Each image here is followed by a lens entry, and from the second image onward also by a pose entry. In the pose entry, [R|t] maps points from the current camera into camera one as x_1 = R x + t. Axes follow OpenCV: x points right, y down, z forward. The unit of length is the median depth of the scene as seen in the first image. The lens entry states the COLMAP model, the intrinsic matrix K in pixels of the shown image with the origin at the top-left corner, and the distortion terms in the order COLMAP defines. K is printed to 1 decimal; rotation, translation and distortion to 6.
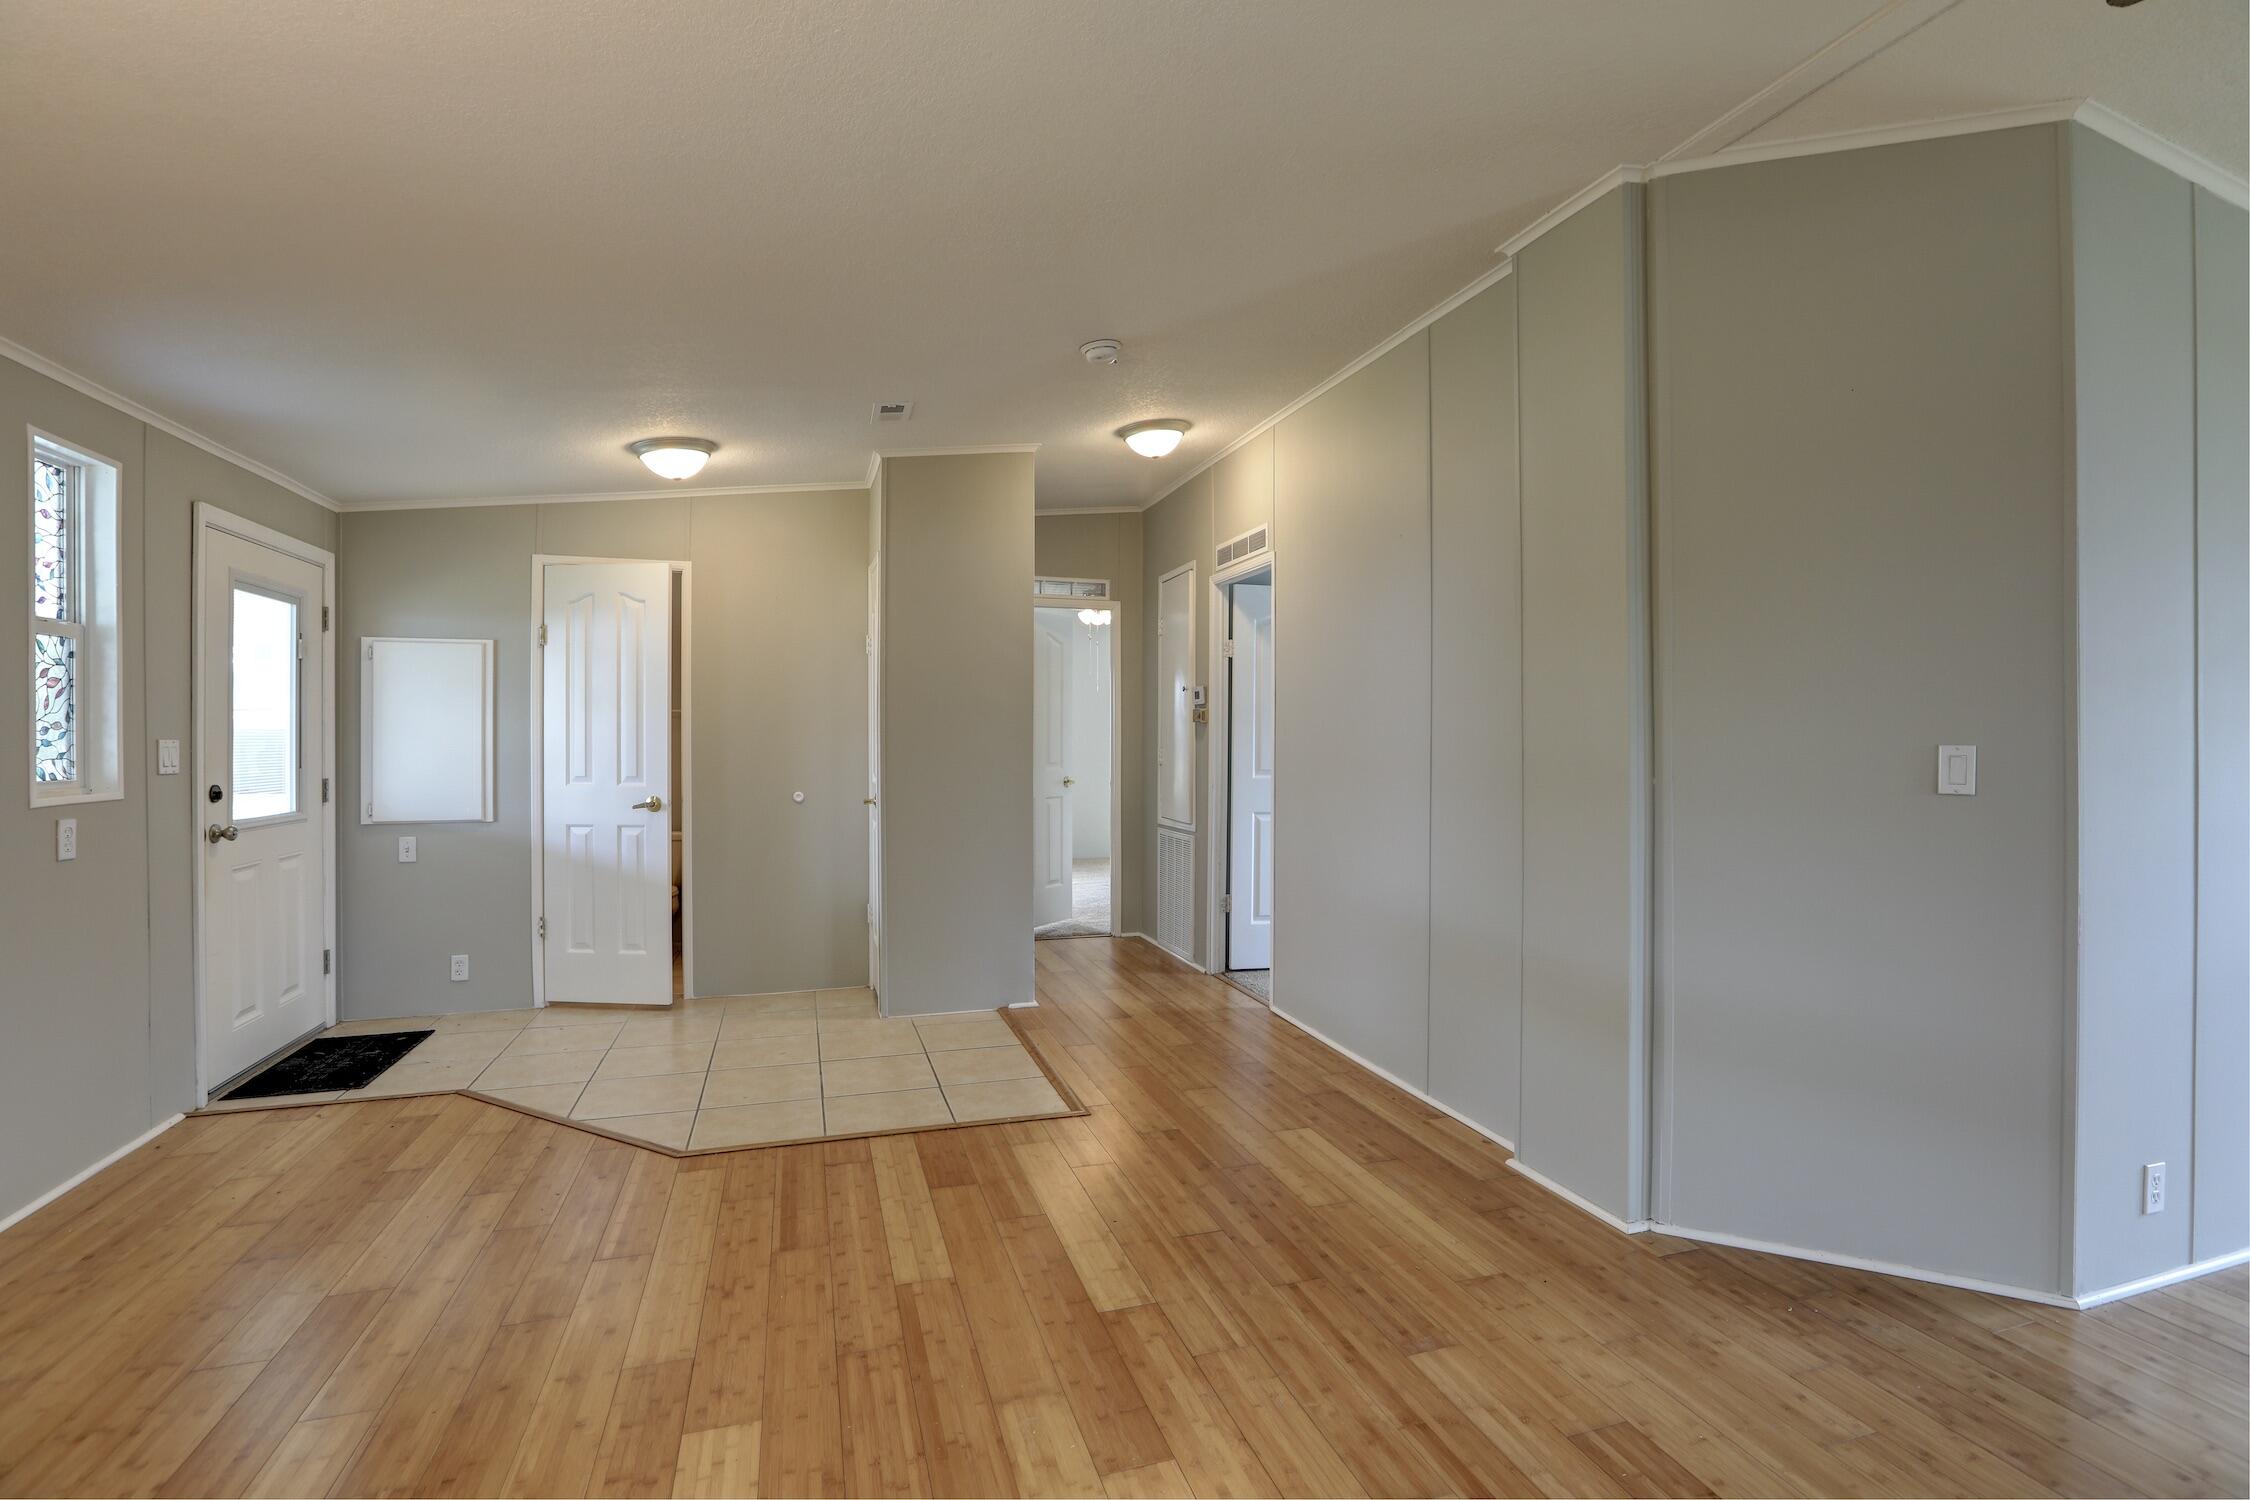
lens RADIAL K [[1024.3, 0, 1116.8], [0, 1024.3, 734.8], [0, 0, 1]] dist [-0.043807, 0.008958]
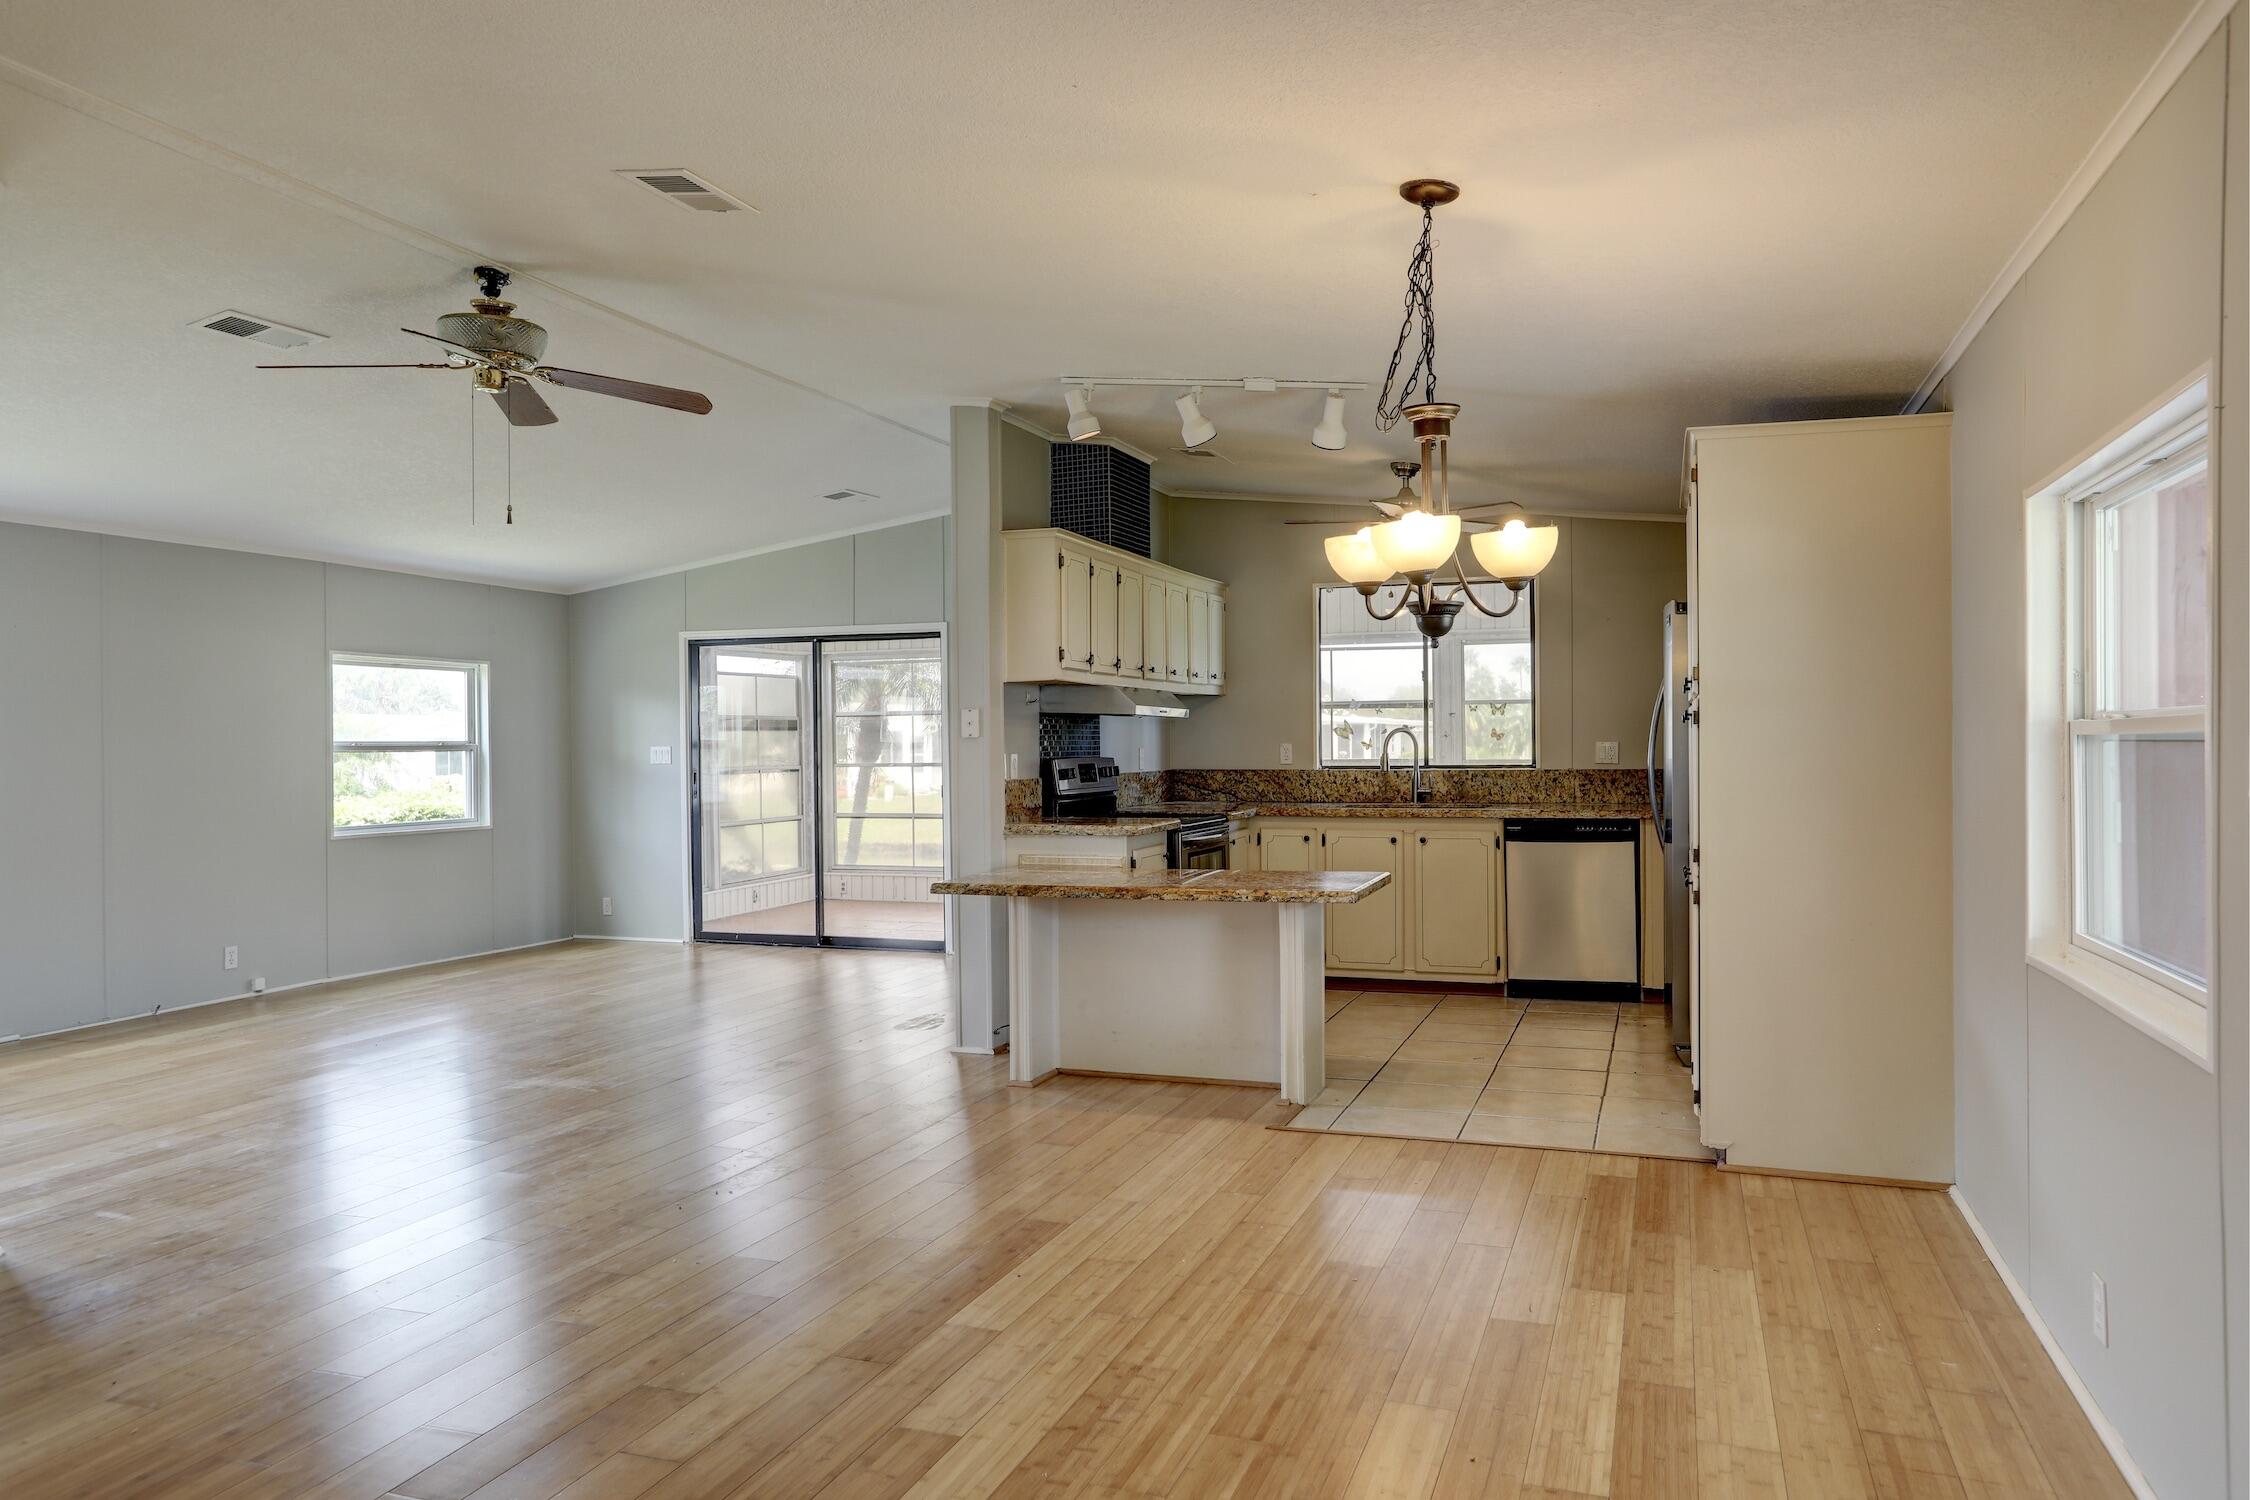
lens RADIAL K [[1522.6, 0, 1129.8], [0, 1522.6, 734.8], [0, 0, 1]] dist [-0.029119, 0.032025]
pose [[-0.796439, 0.008996, 0.604652, -0.622750], [0.006132, 0.999958, -0.006800, 0.005007], [-0.604688, -0.001708, -0.796461, 0.895252]]
